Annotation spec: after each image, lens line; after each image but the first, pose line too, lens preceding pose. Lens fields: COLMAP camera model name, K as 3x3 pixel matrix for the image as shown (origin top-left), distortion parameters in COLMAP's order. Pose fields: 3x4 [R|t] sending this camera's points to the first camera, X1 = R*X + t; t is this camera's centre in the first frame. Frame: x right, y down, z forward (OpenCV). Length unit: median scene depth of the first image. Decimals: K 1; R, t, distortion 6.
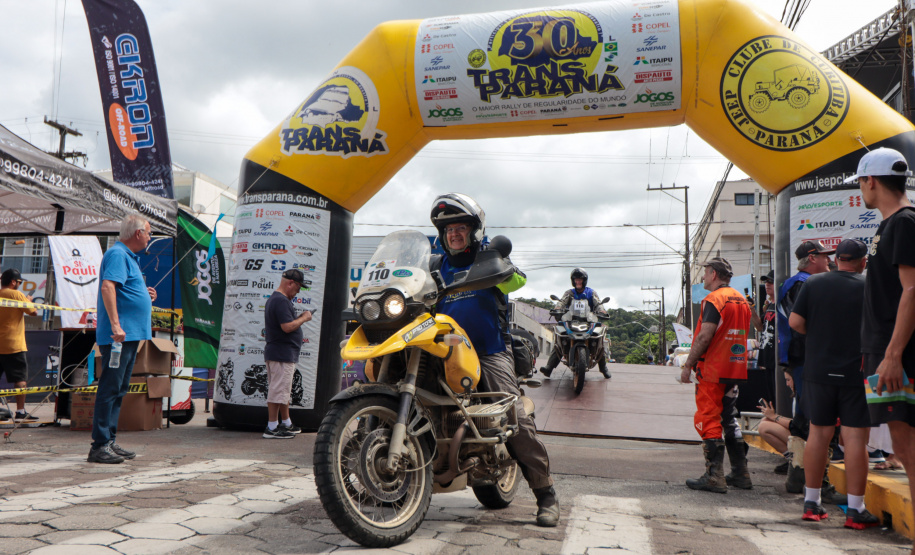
lens RADIAL K [[822.4, 0, 424.3], [0, 822.4, 245.6], [0, 0, 1]] dist [0.028224, -0.001323]
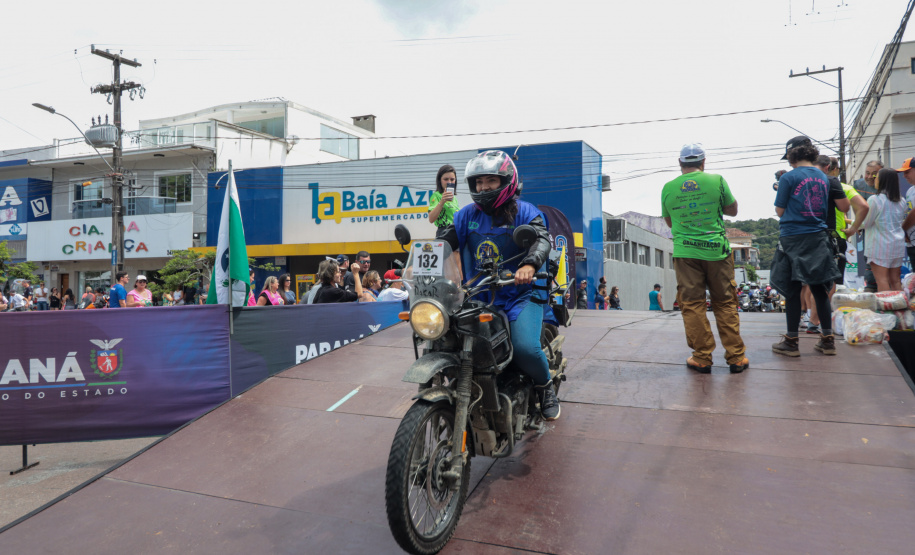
lens RADIAL K [[707.9, 0, 457.5], [0, 707.9, 253.8], [0, 0, 1]] dist [0.022123, -0.002057]
pose [[0.981921, -0.045168, -0.183824, 0.298775], [0.064860, 0.992610, 0.102560, 0.073955], [0.177833, -0.112629, 0.977594, 0.986609]]
